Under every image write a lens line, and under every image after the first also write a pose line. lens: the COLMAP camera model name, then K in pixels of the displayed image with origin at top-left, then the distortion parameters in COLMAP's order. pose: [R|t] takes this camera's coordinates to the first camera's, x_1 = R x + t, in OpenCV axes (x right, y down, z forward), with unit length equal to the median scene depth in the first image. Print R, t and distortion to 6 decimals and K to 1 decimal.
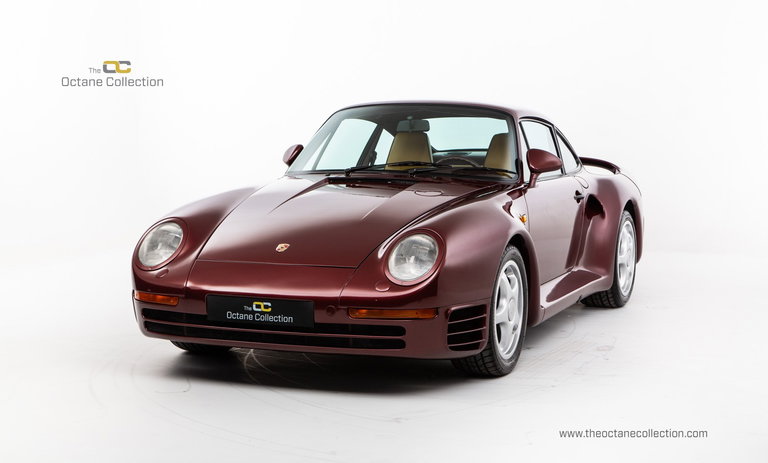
lens RADIAL K [[1403.0, 0, 385.0], [0, 1403.0, 237.0], [0, 0, 1]] dist [0.397850, 0.000000]
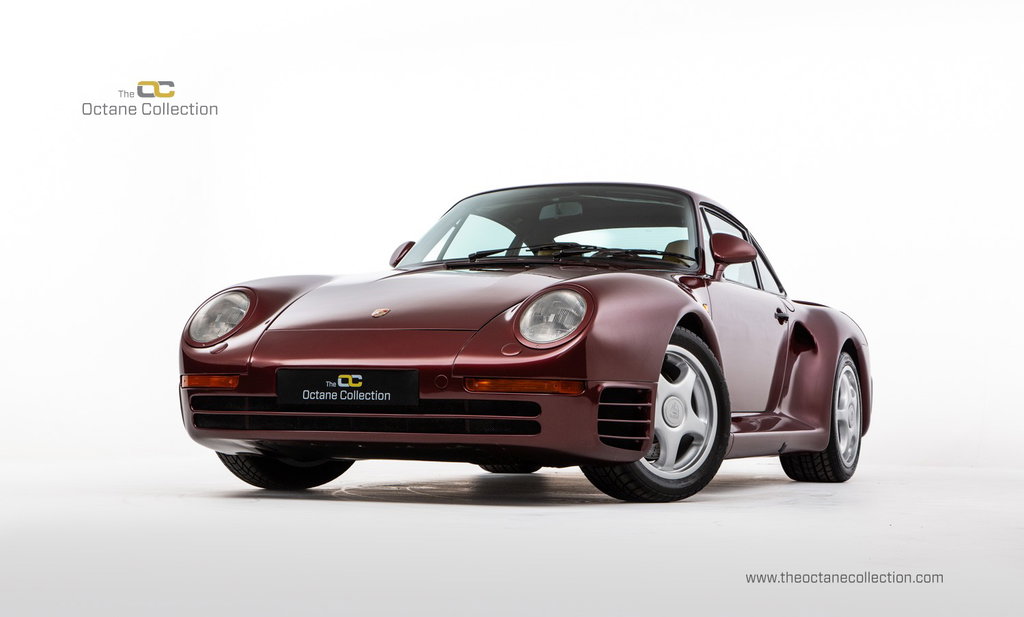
lens RADIAL K [[1870.7, 0, 514.3], [0, 1870.7, 304.6], [0, 0, 1]] dist [0.397850, 0.000000]
pose [[0.999769, 0.013494, -0.016739, 0.014892], [-0.015977, 0.987253, -0.158354, 0.154707], [0.014389, 0.158585, 0.987241, 0.010866]]
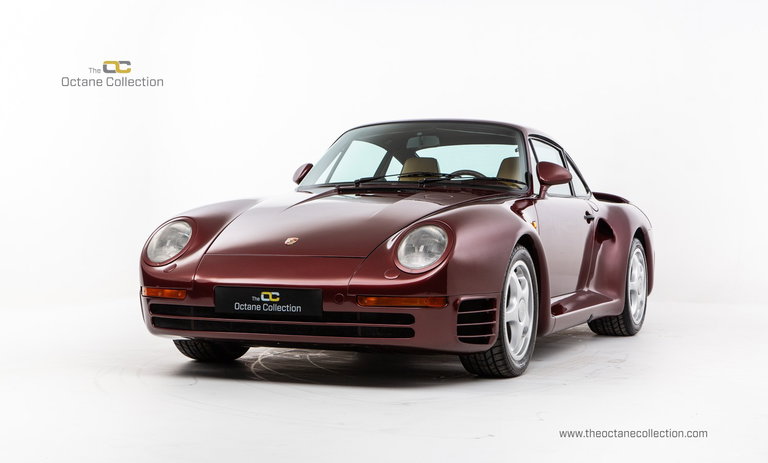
lens RADIAL K [[1403.0, 0, 385.3], [0, 1403.0, 238.0], [0, 0, 1]] dist [0.397850, 0.000000]
pose [[0.999971, 0.004315, -0.006302, -0.000072], [-0.004802, 0.996820, -0.079546, 0.080985], [0.005939, 0.079573, 0.996811, 0.007626]]
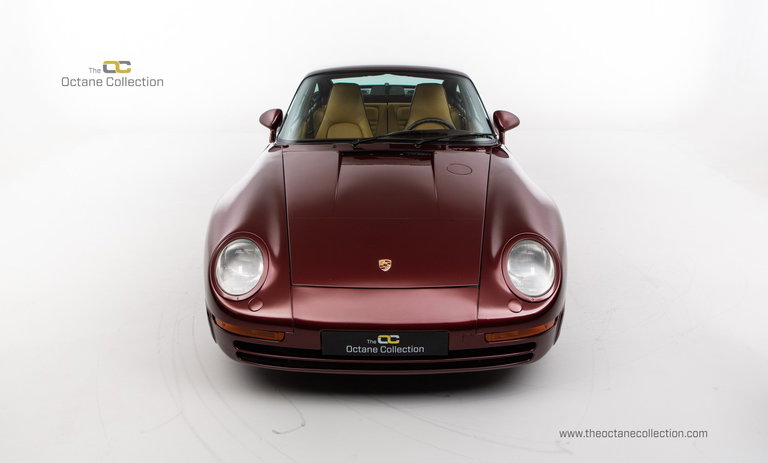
lens RADIAL K [[674.1, 0, 384.0], [0, 674.1, 232.1], [0, 0, 1]] dist [-0.015975, -0.011276]
pose [[0.926536, -0.132207, 0.352211, -0.223055], [0.042542, 0.967032, 0.251076, -0.123911], [-0.373793, -0.217647, 0.901614, 0.570141]]
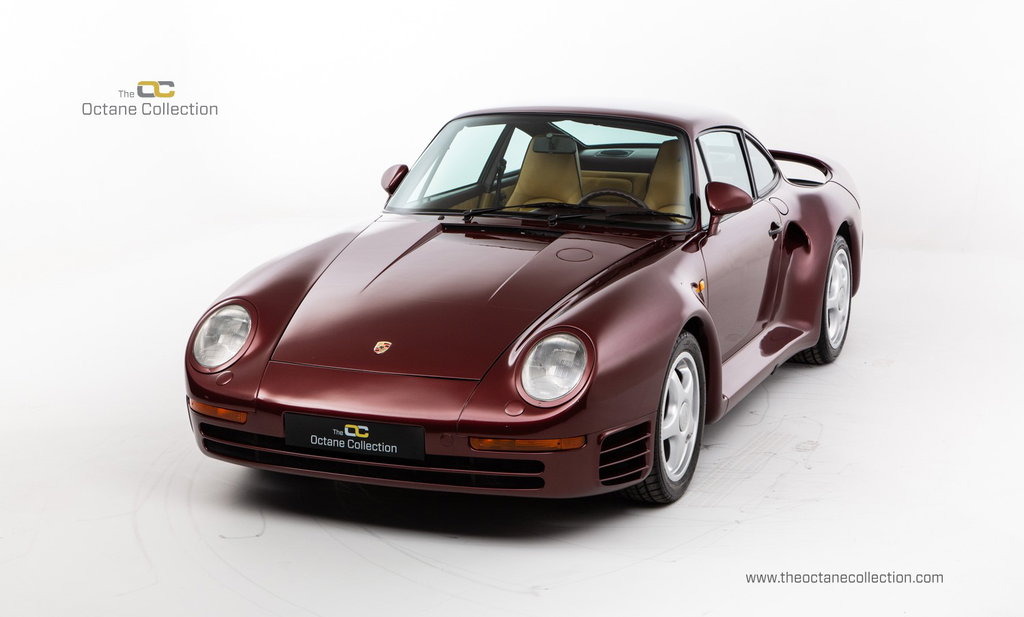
lens RADIAL K [[1870.7, 0, 506.4], [0, 1870.7, 312.0], [0, 0, 1]] dist [0.397850, 0.000000]
pose [[0.999945, -0.006232, -0.008421, 0.002704], [0.007091, 0.994320, 0.106197, -0.114068], [0.007712, -0.106250, 0.994309, -0.004783]]
